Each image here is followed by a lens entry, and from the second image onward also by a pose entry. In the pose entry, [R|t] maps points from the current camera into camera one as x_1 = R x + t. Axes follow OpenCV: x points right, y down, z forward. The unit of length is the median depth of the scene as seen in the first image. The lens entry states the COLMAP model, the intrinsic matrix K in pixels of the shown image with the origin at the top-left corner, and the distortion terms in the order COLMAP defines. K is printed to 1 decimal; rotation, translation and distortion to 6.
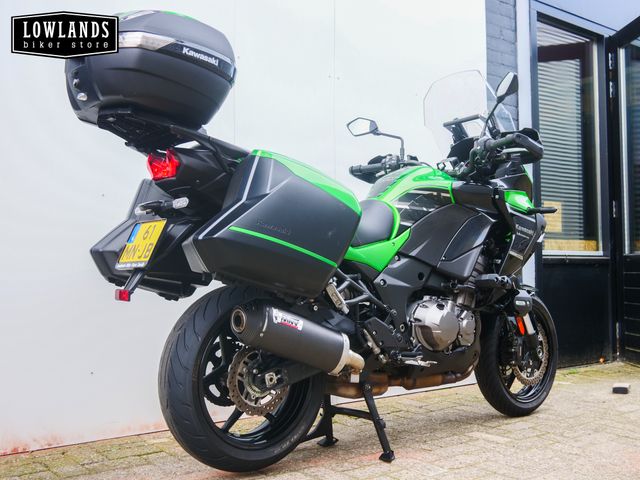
lens RADIAL K [[739.1, 0, 320.0], [0, 739.1, 240.0], [0, 0, 1]] dist [-0.022377, 0.017775]
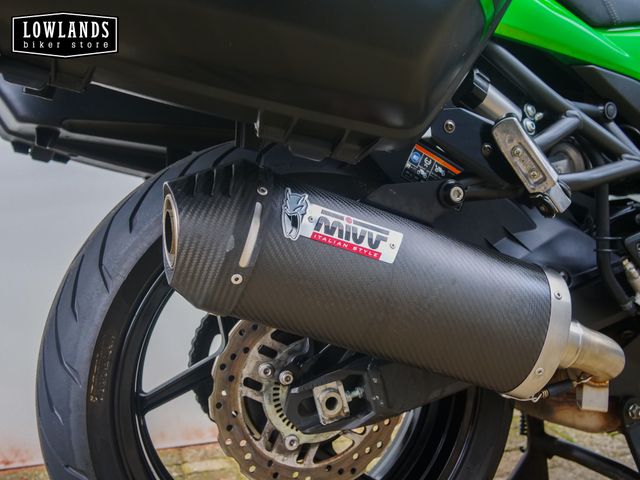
lens RADIAL K [[739.1, 0, 320.0], [0, 739.1, 240.0], [0, 0, 1]] dist [-0.022377, 0.017775]
pose [[0.939767, 0.000177, -0.341815, 0.046643], [0.034997, 0.994695, 0.096735, 0.077933], [0.340018, -0.102871, 0.934775, 0.670959]]
